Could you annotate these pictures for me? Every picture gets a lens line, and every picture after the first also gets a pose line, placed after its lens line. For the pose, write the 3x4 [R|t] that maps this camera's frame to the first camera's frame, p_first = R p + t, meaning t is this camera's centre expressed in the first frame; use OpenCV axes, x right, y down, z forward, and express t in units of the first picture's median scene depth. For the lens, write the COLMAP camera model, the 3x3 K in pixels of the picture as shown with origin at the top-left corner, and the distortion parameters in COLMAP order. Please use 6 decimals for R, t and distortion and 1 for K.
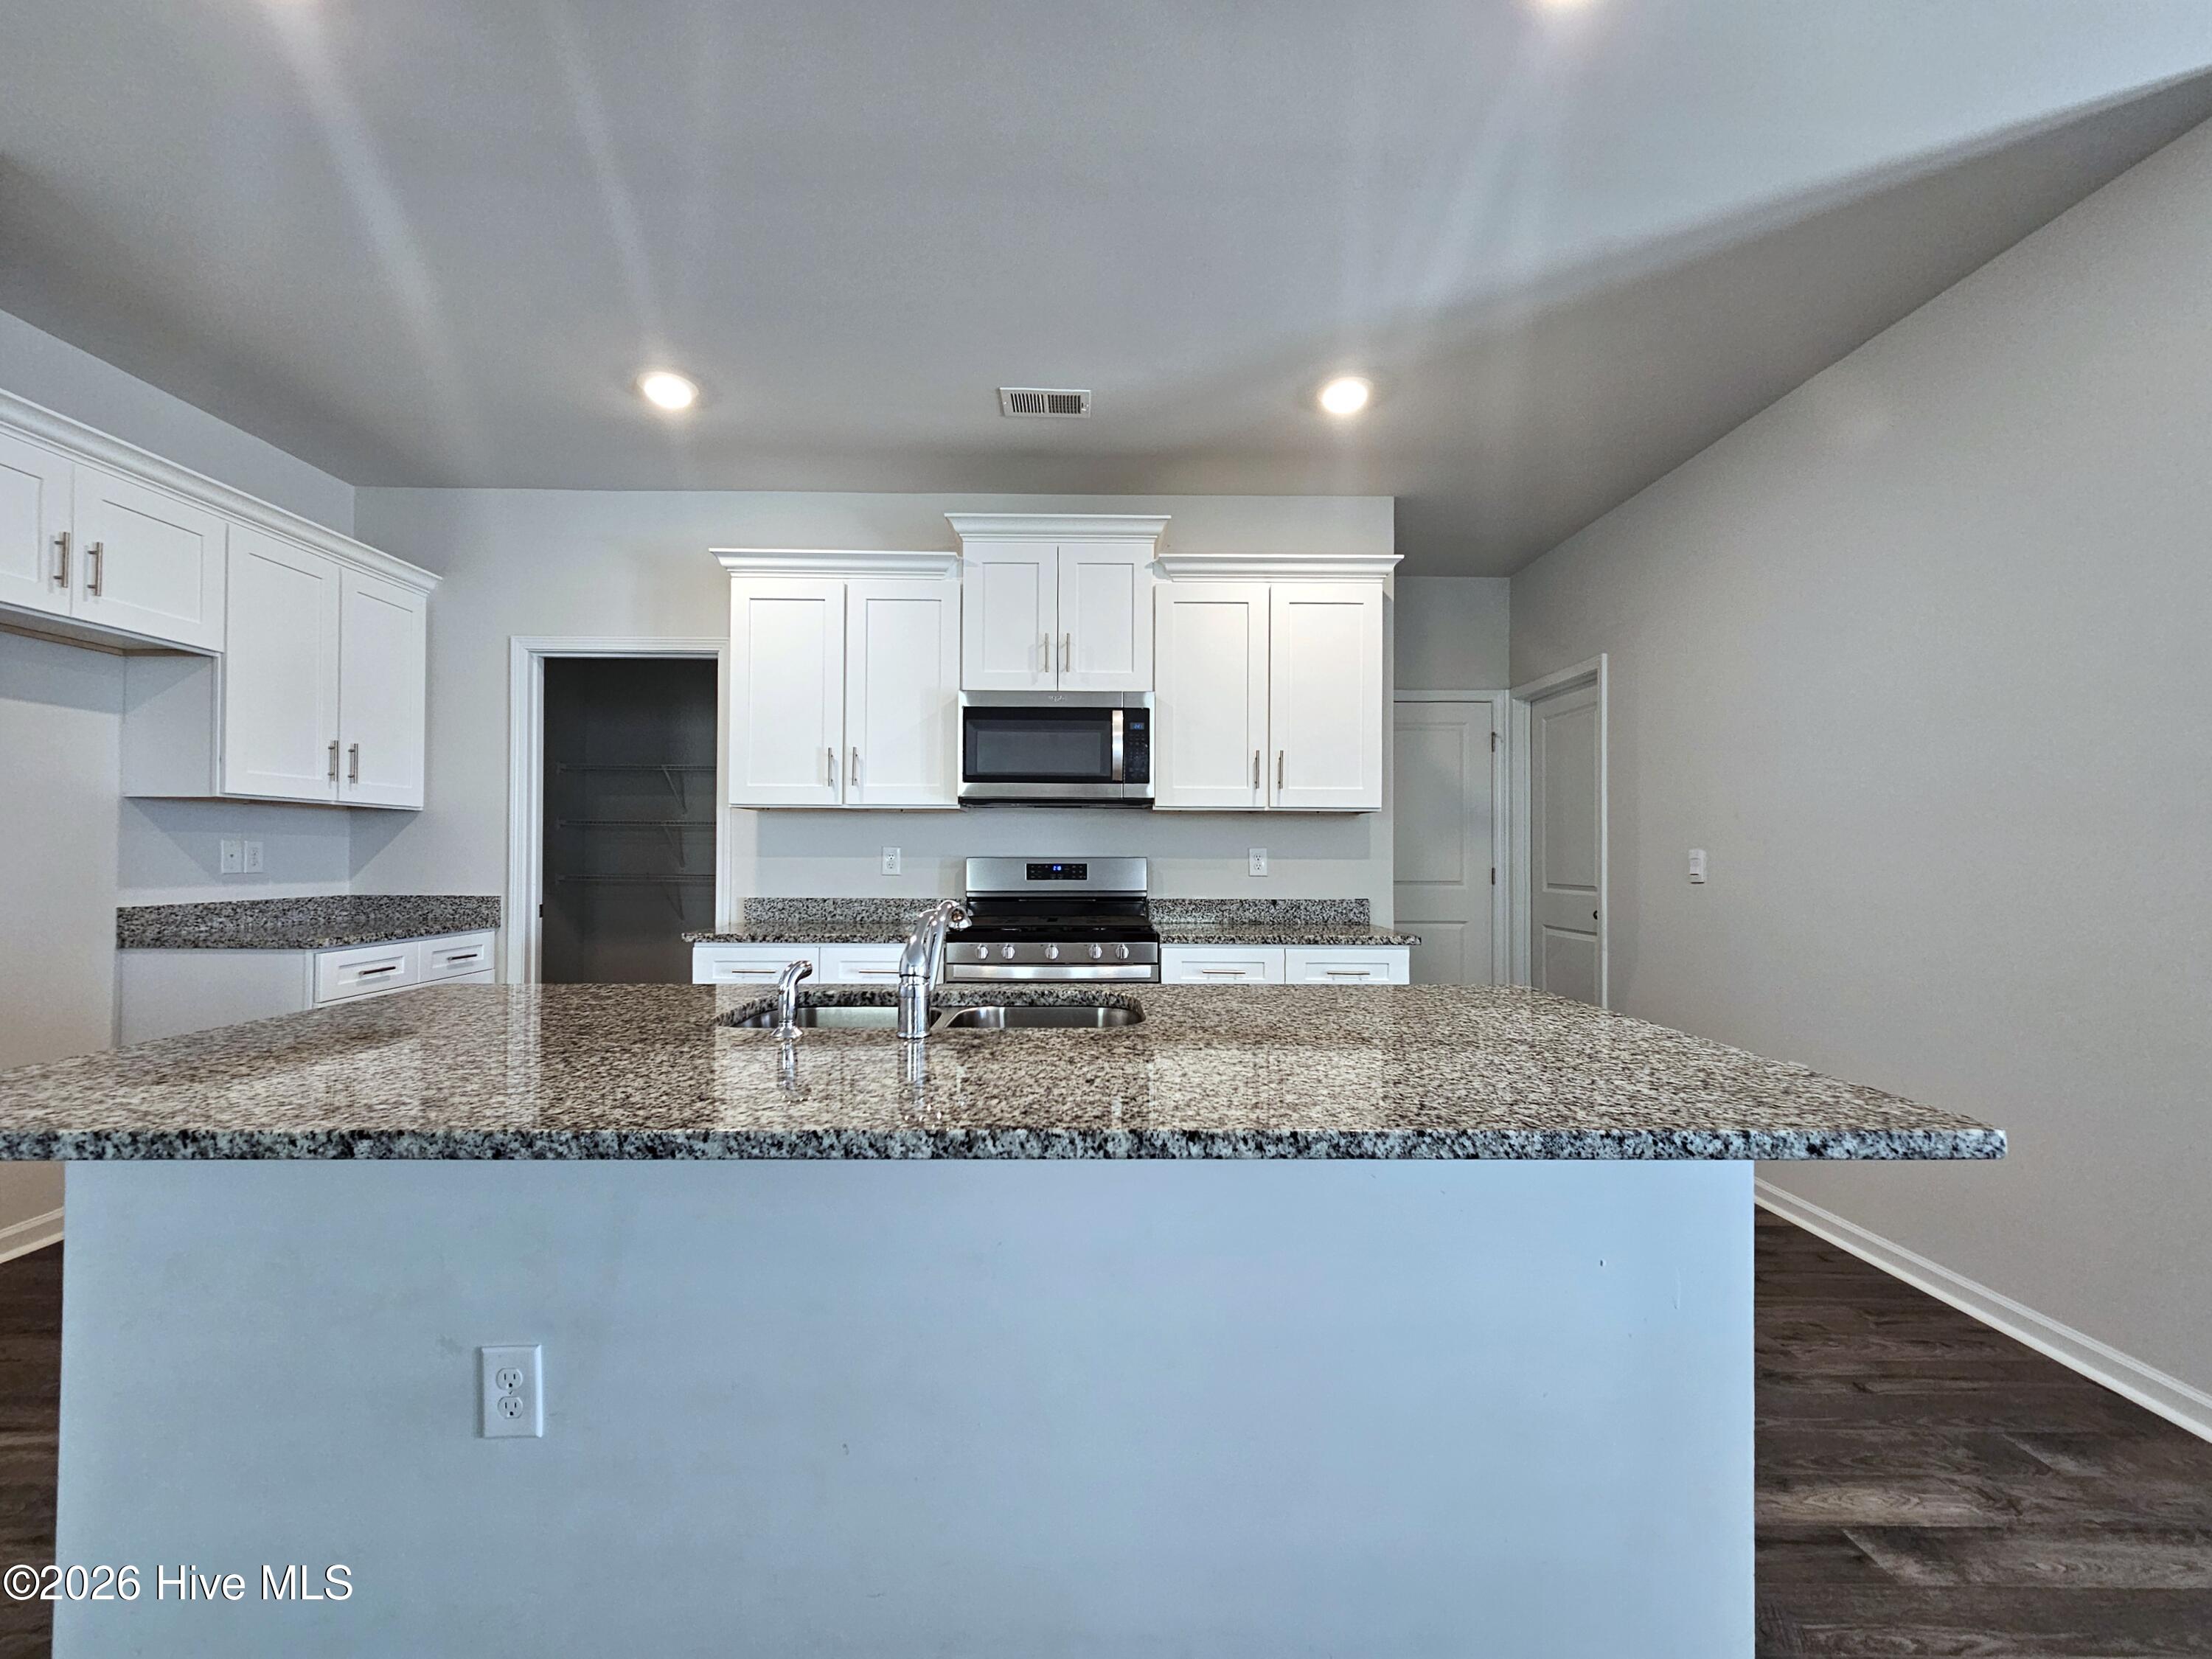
lens RADIAL K [[904.2, 0, 1093.9], [0, 904.2, 834.1], [0, 0, 1]] dist [0.004031, -0.000289]
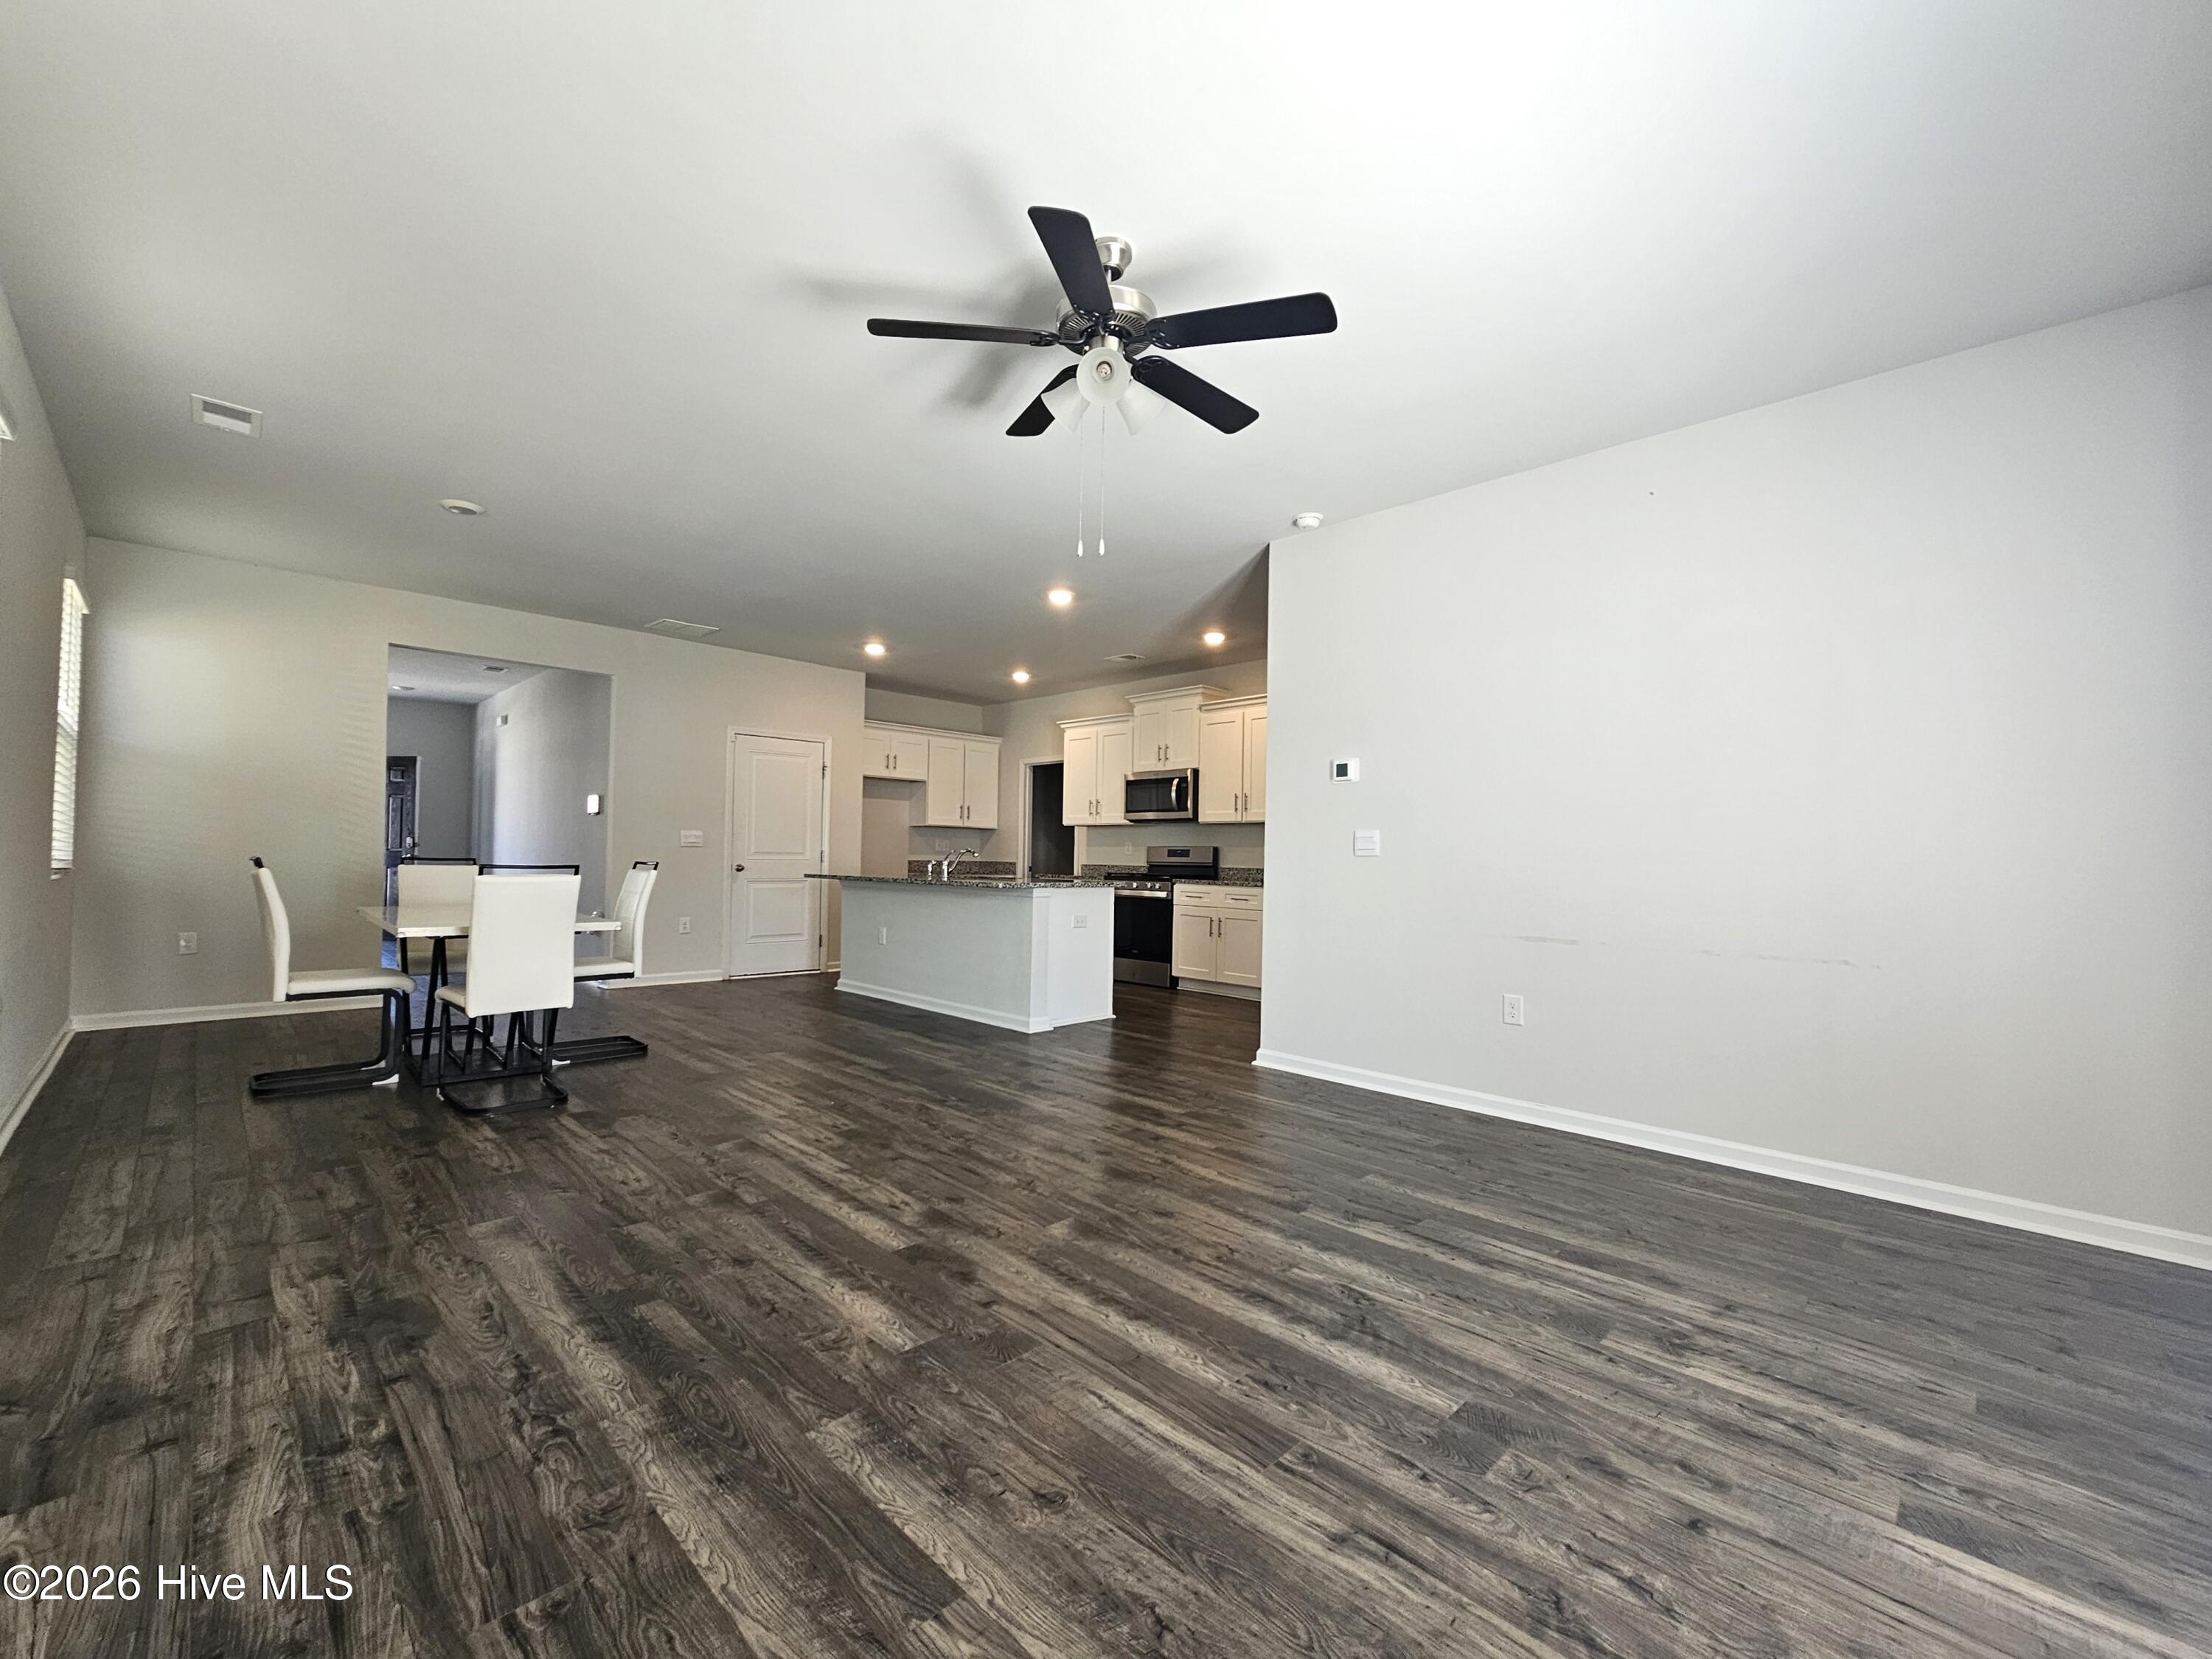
lens RADIAL K [[904.2, 0, 1119.2], [0, 904.2, 836.8], [0, 0, 1]] dist [0.004031, -0.000289]
pose [[0.712411, -0.010839, -0.701679, 1.425792], [0.001847, 0.999906, -0.013572, 0.034220], [0.701760, 0.008373, 0.712364, -0.642820]]
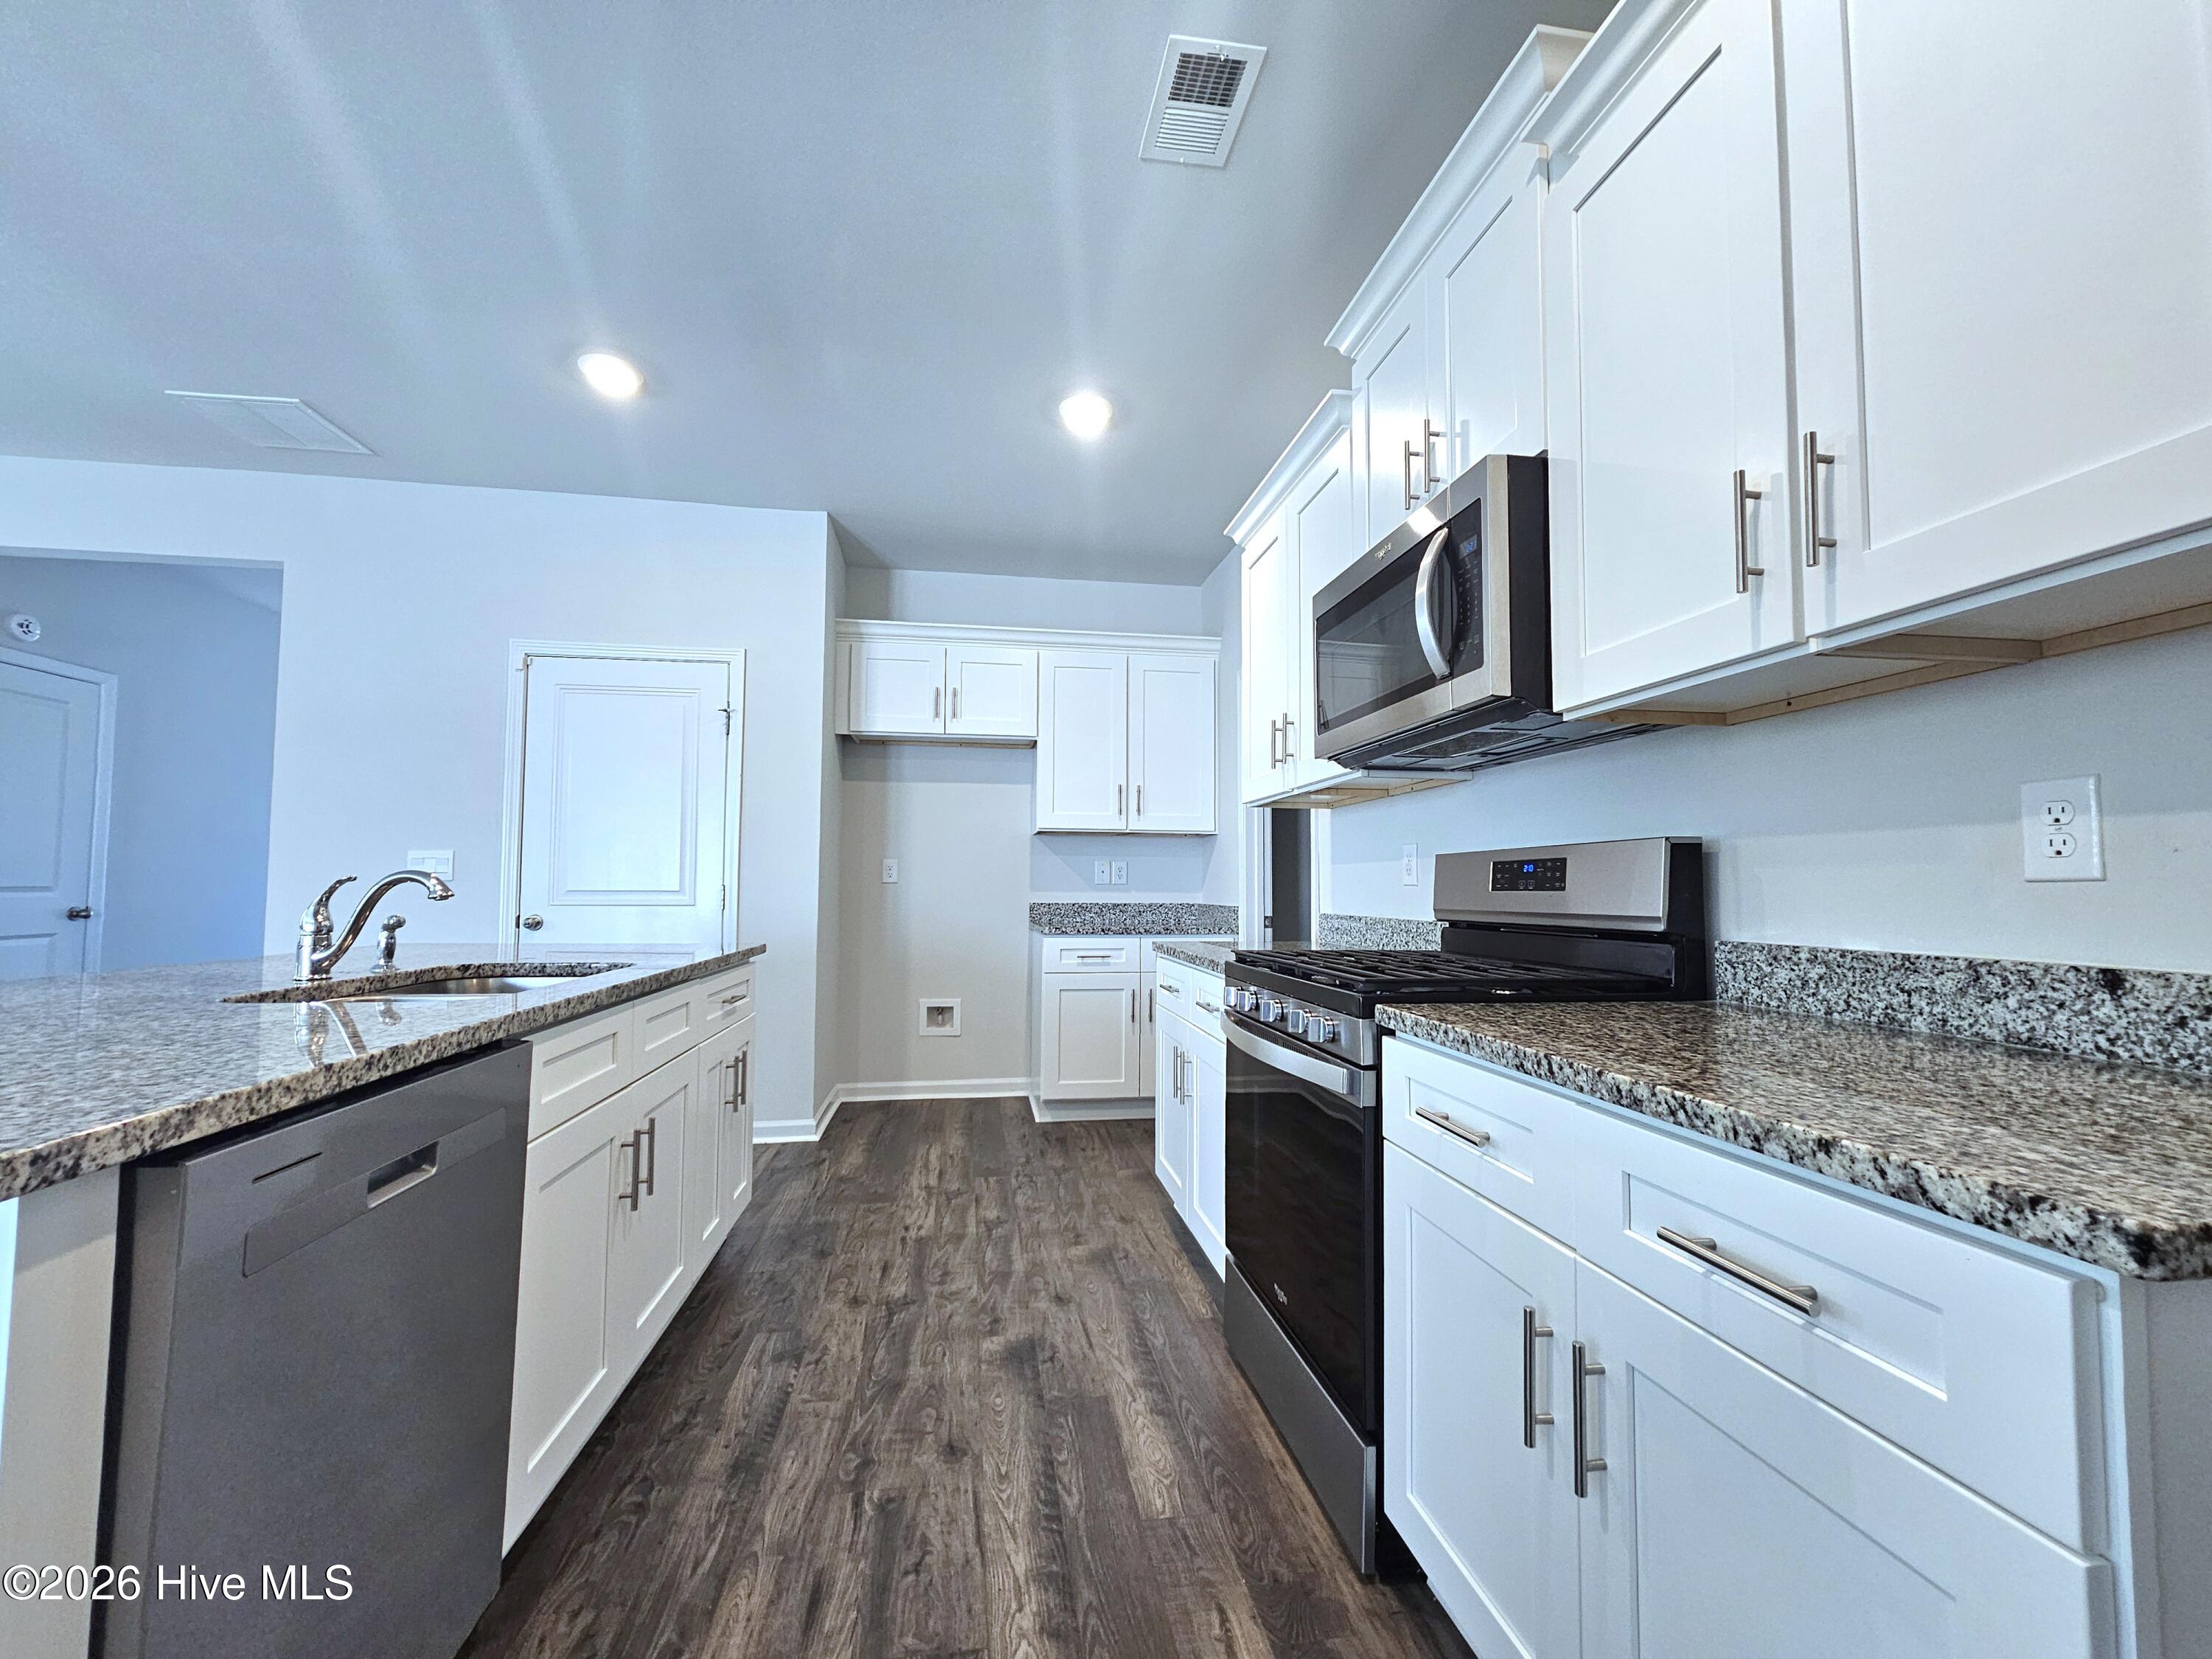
lens RADIAL K [[904.2, 0, 1096.6], [0, 904.2, 844.9], [0, 0, 1]] dist [0.004031, -0.000289]
pose [[0.134867, -0.051400, -0.989530, 0.453469], [0.015859, 0.998638, -0.049712, 0.048586], [0.990737, -0.008988, 0.135498, 0.733965]]
